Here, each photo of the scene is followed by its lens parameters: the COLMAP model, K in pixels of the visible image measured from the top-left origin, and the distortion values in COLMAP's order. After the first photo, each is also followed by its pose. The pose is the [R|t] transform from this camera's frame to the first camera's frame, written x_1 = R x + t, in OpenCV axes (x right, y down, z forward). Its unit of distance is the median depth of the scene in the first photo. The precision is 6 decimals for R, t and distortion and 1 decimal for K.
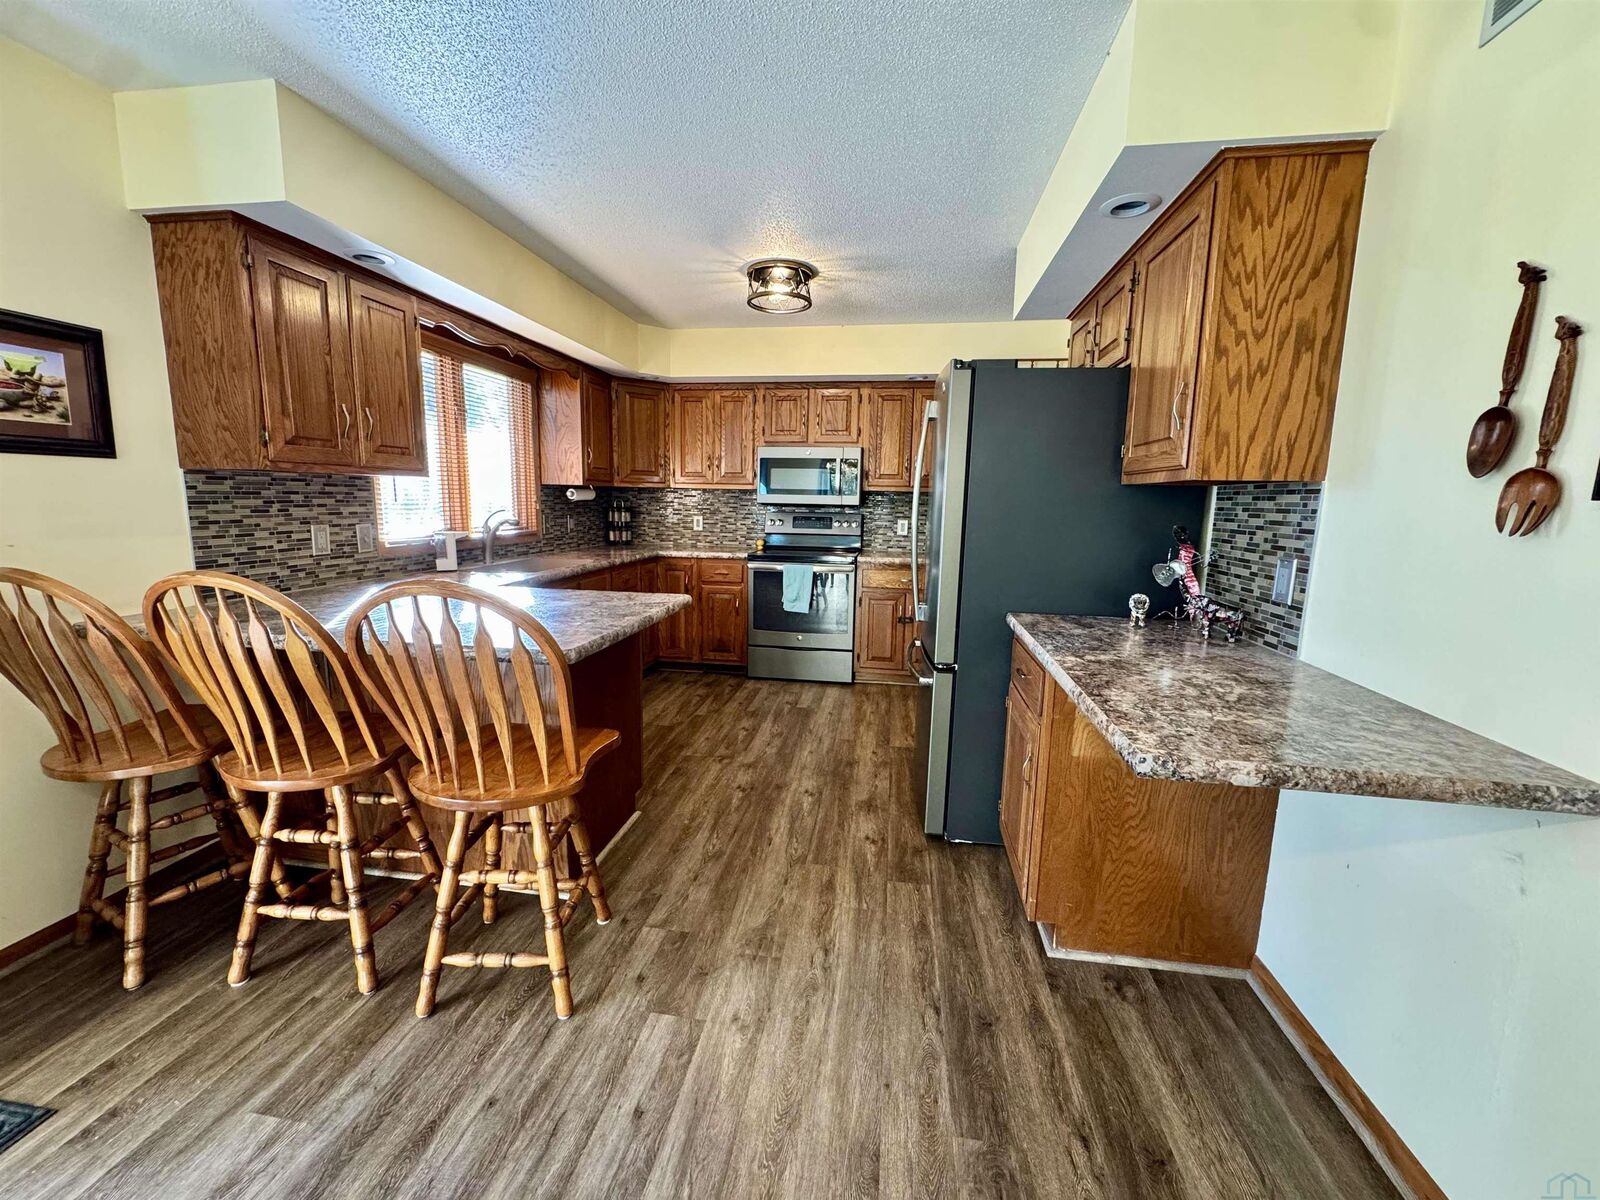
lens RADIAL K [[636.7, 0, 798.2], [0, 636.7, 594.5], [0, 0, 1]] dist [-0.003790, 0.000152]
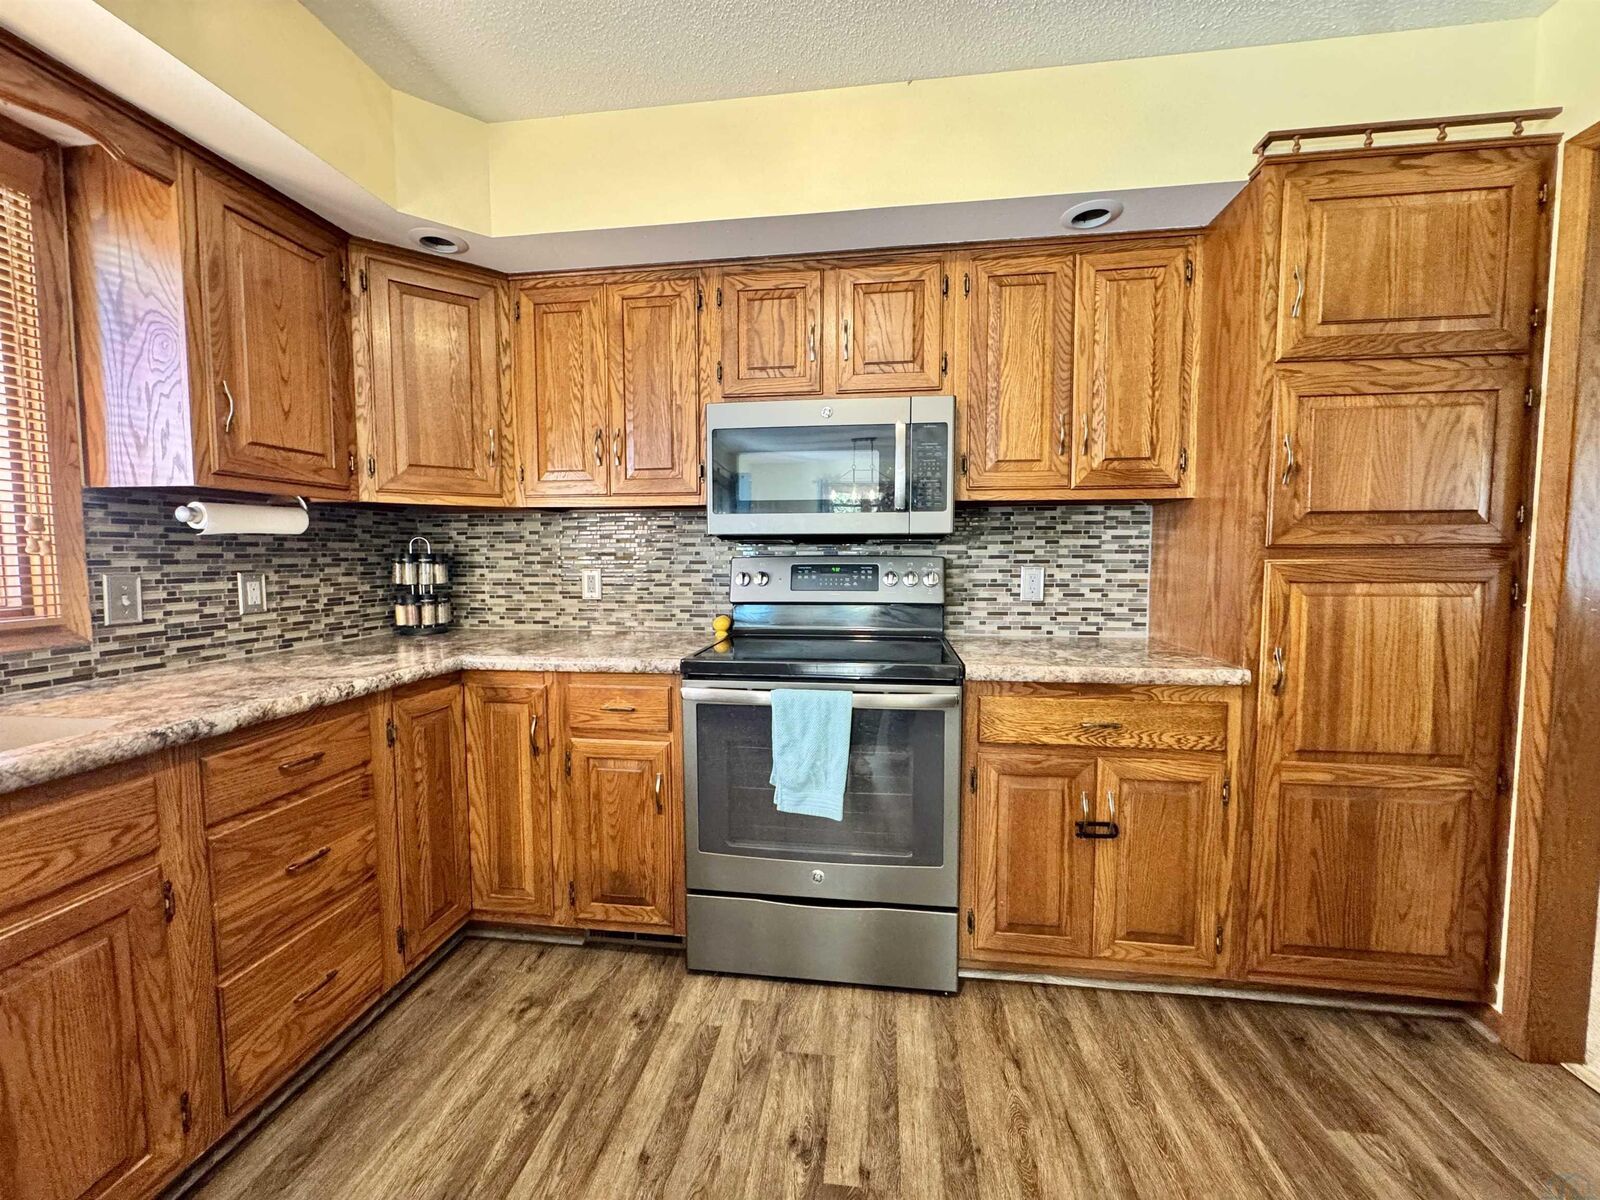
lens RADIAL K [[636.7, 0, 798.2], [0, 636.7, 594.5], [0, 0, 1]] dist [-0.003790, 0.000152]
pose [[0.999583, -0.022127, 0.018543, -0.012844], [0.023613, 0.996173, -0.084159, -0.067261], [-0.016610, 0.084561, 0.996280, 0.582498]]
